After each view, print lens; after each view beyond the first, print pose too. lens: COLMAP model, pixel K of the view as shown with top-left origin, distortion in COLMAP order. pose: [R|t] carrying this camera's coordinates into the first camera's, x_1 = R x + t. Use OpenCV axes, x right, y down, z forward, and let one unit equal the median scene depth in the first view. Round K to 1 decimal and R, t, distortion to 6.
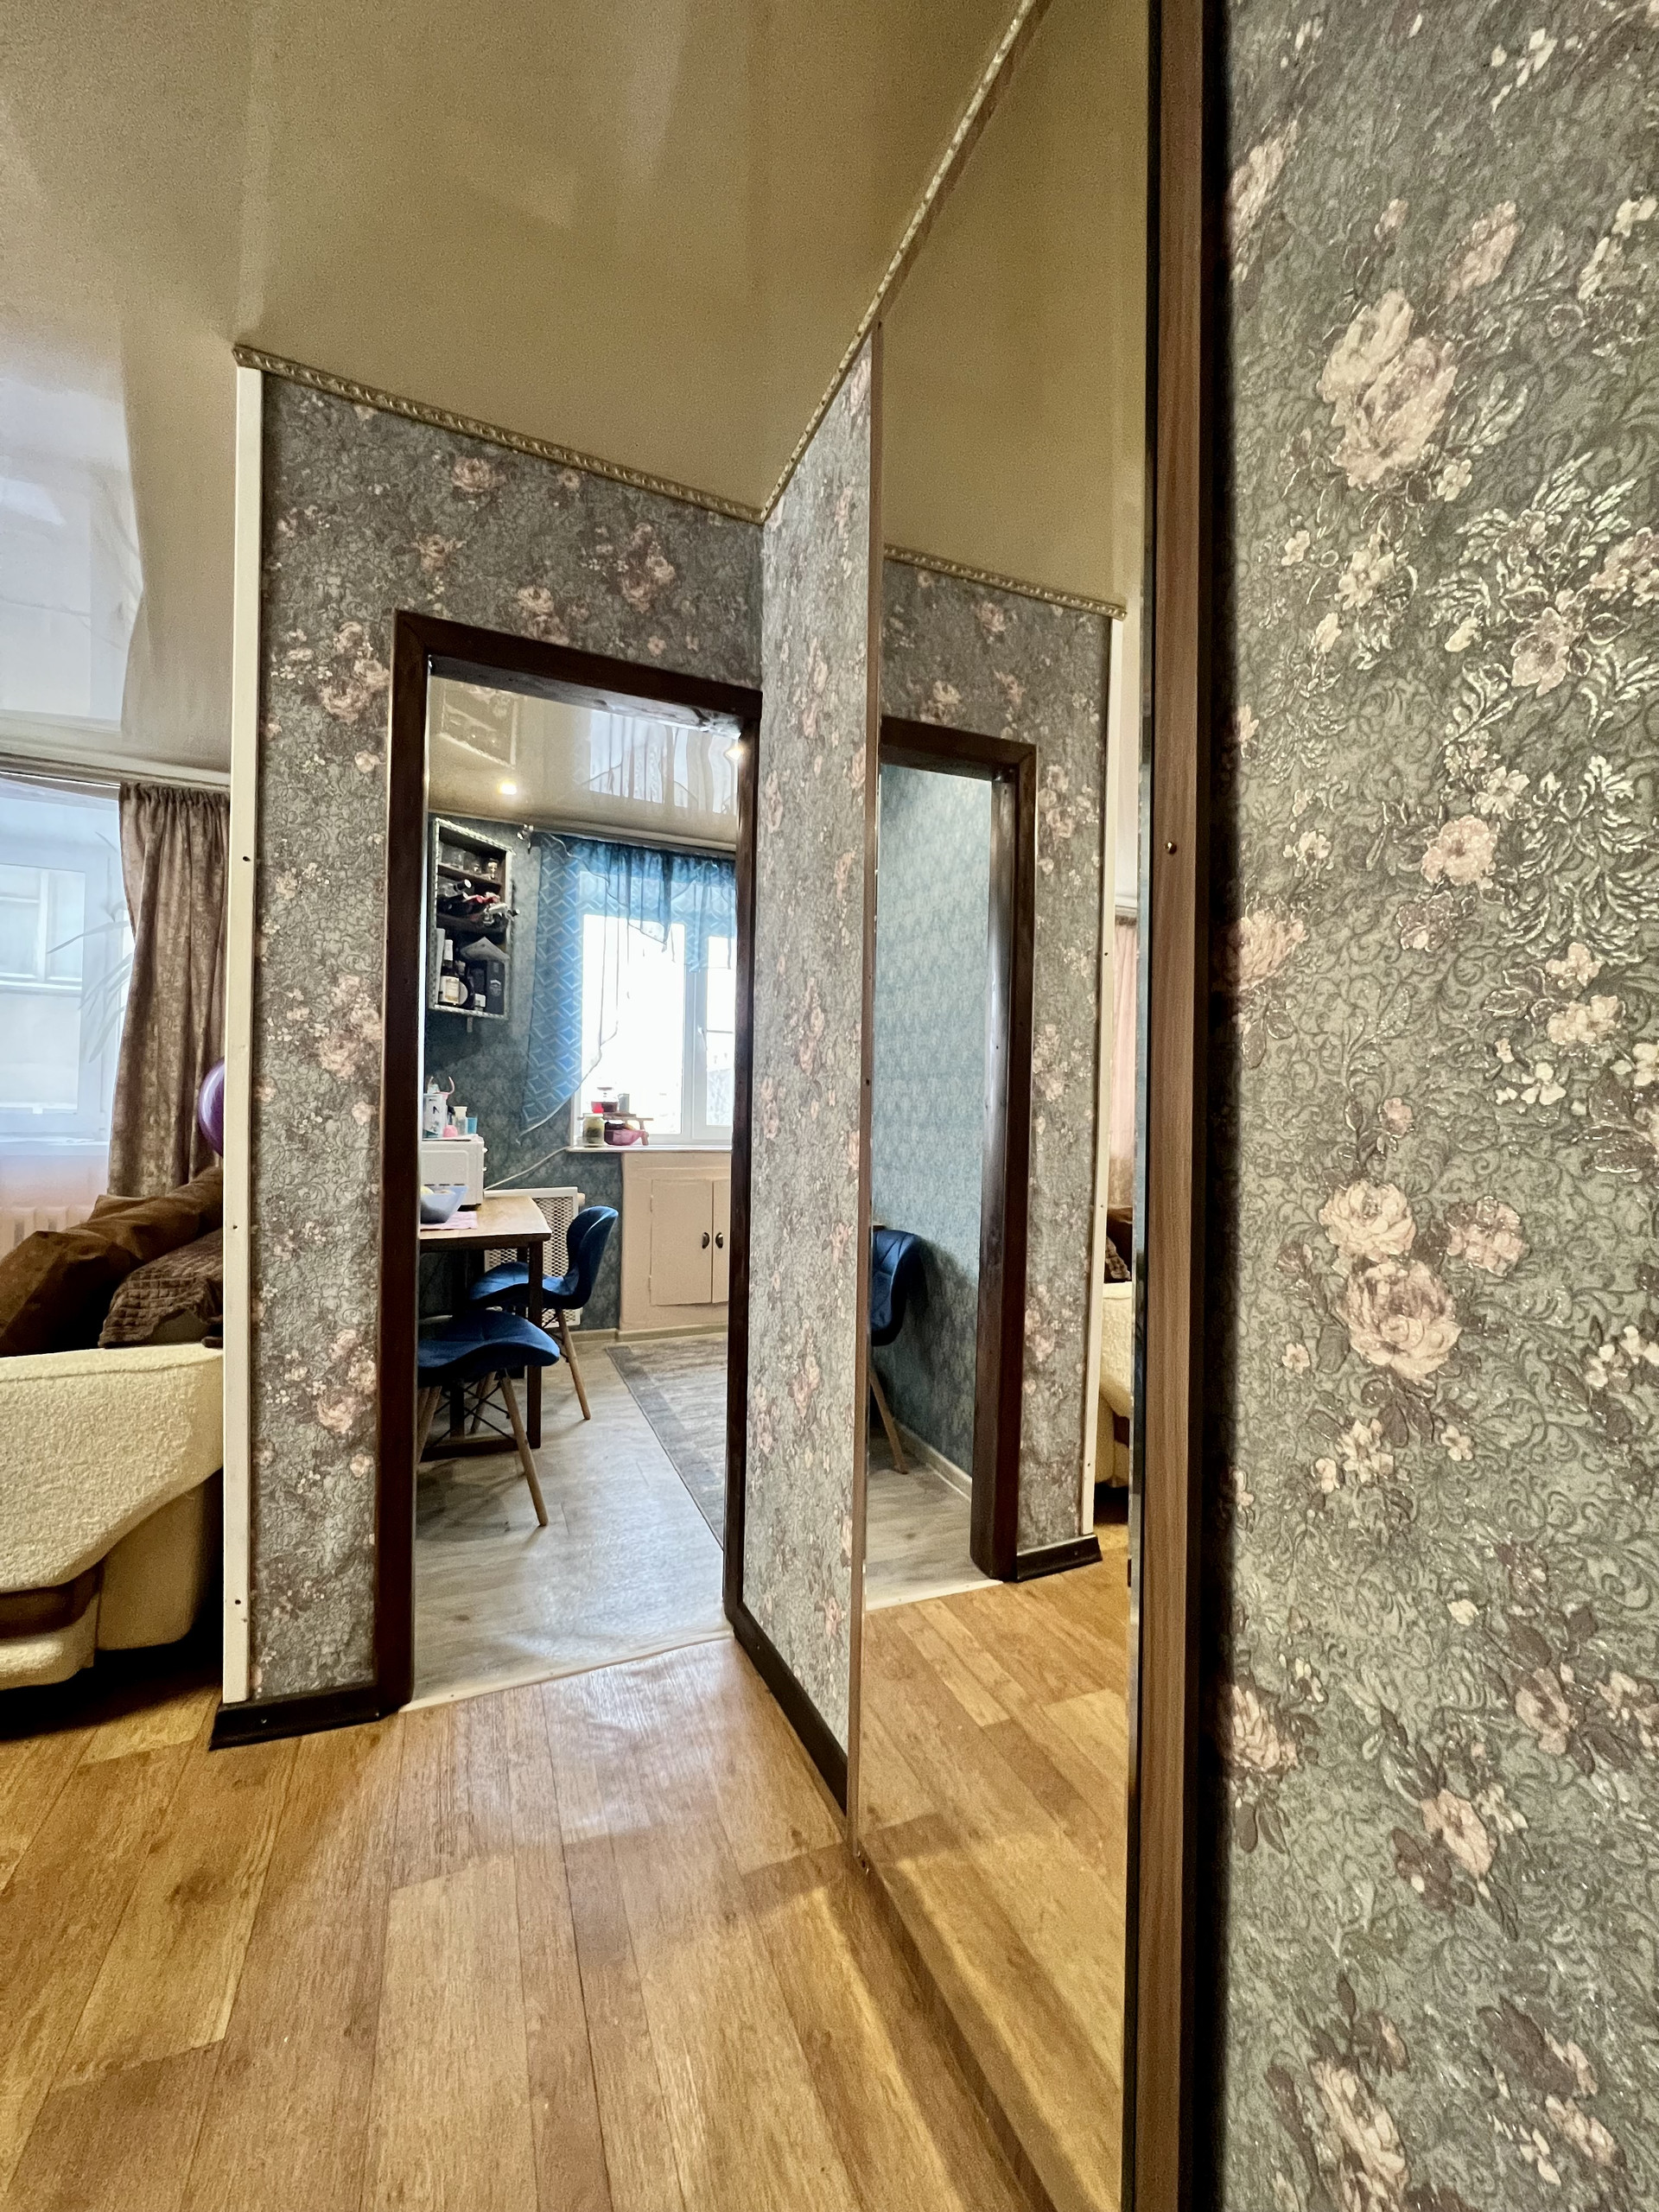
lens RADIAL K [[886.6, 0, 825.2], [0, 886.6, 1105.1], [0, 0, 1]] dist [-0.002639, 0.000491]
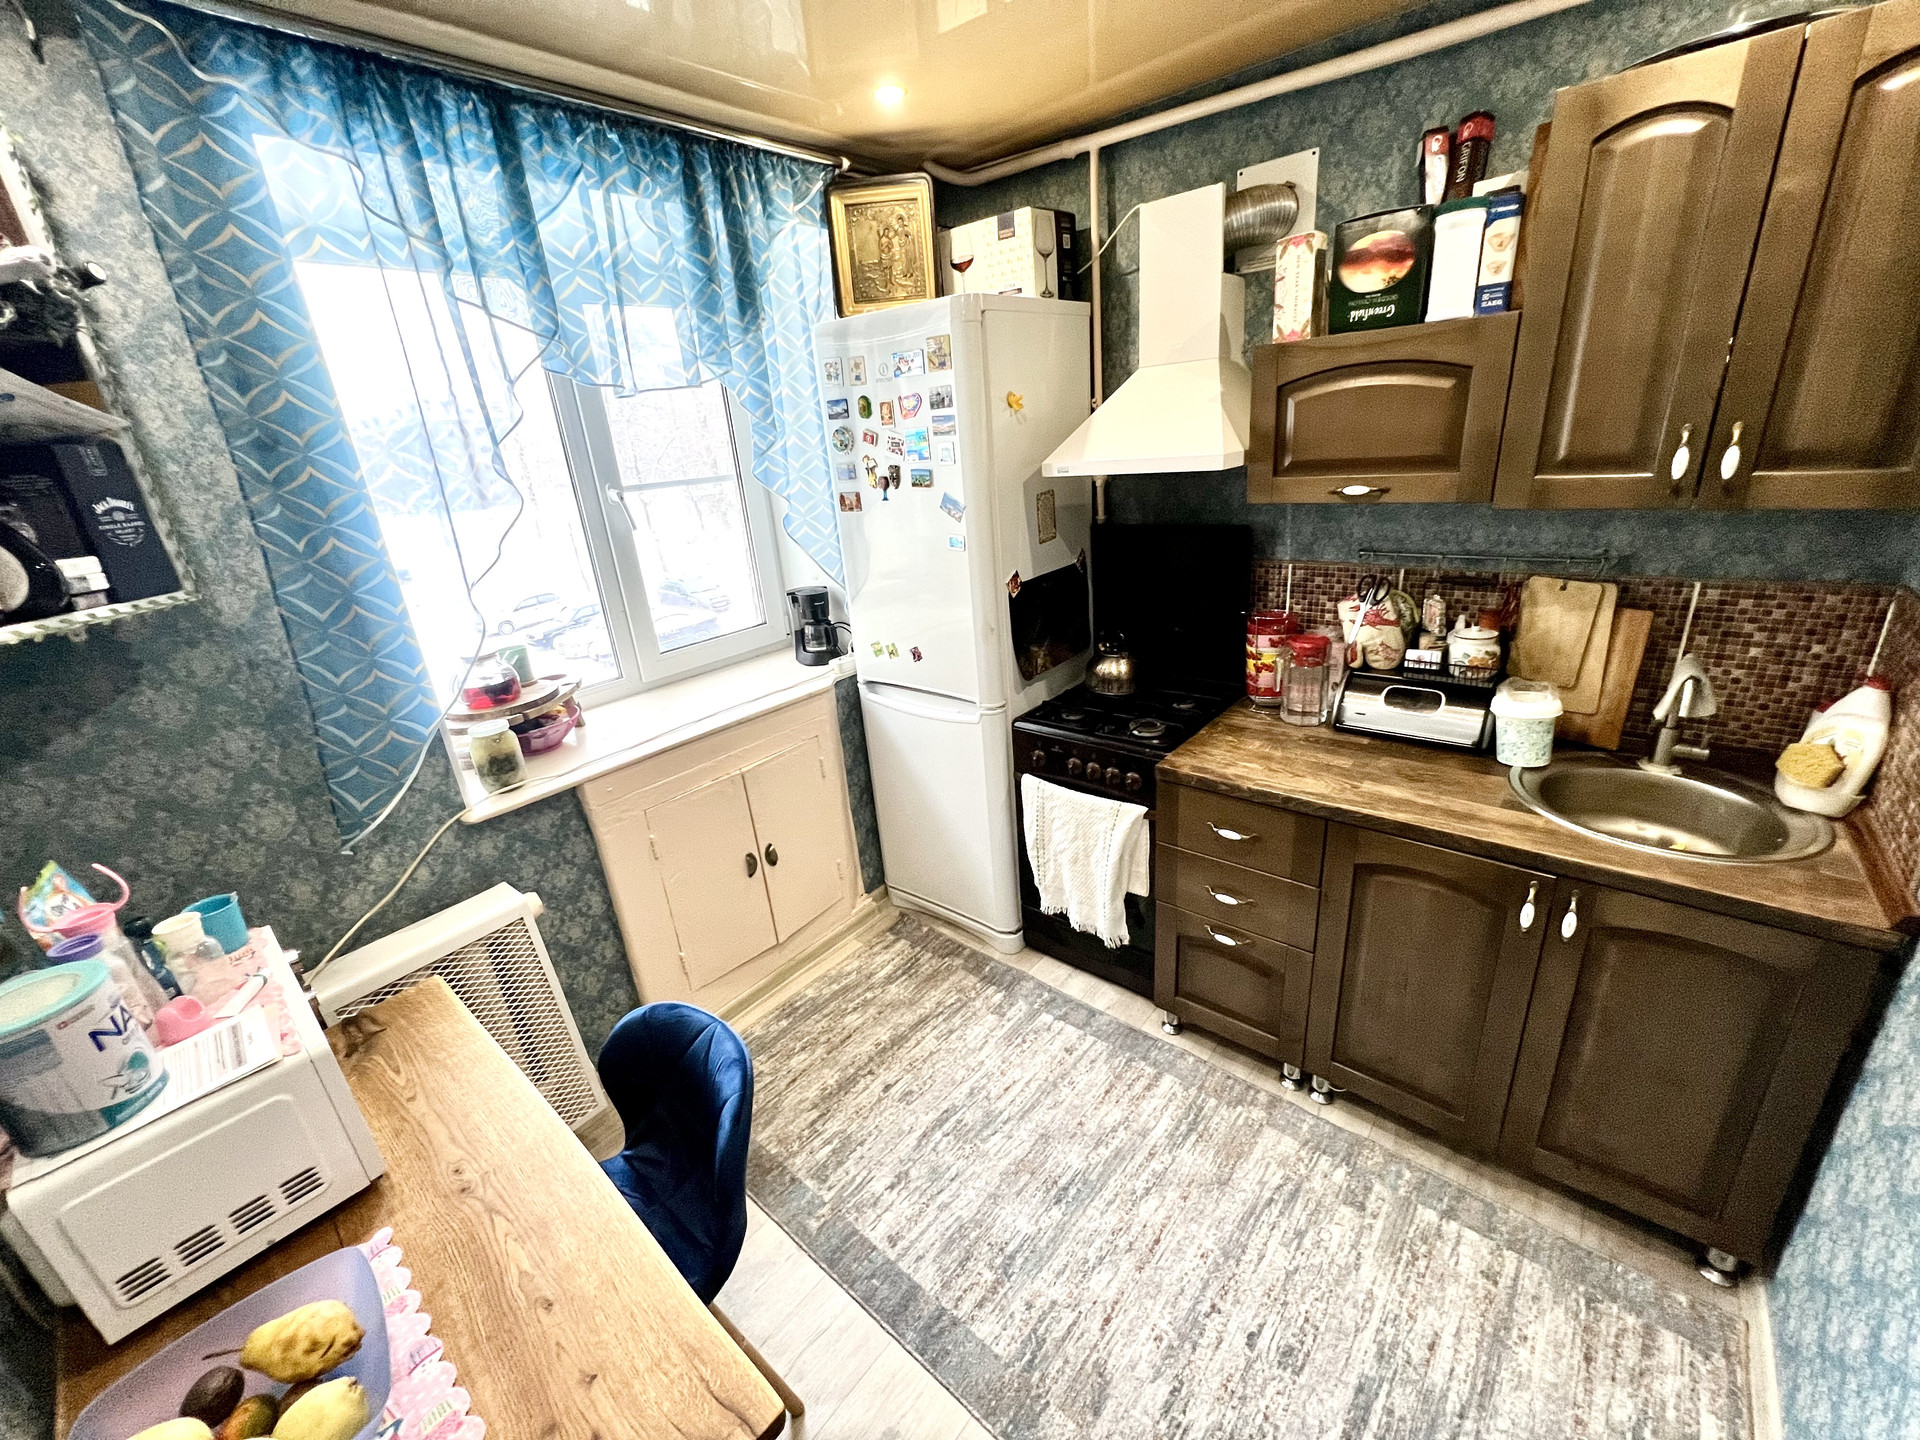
lens RADIAL K [[769.5, 0, 953.7], [0, 769.5, 715.6], [0, 0, 1]] dist [-0.002639, 0.000491]
pose [[0.887706, -0.242096, 0.391621, -0.219895], [0.091399, 0.926326, 0.365468, -0.143229], [-0.451247, -0.288634, 0.844433, 0.580957]]
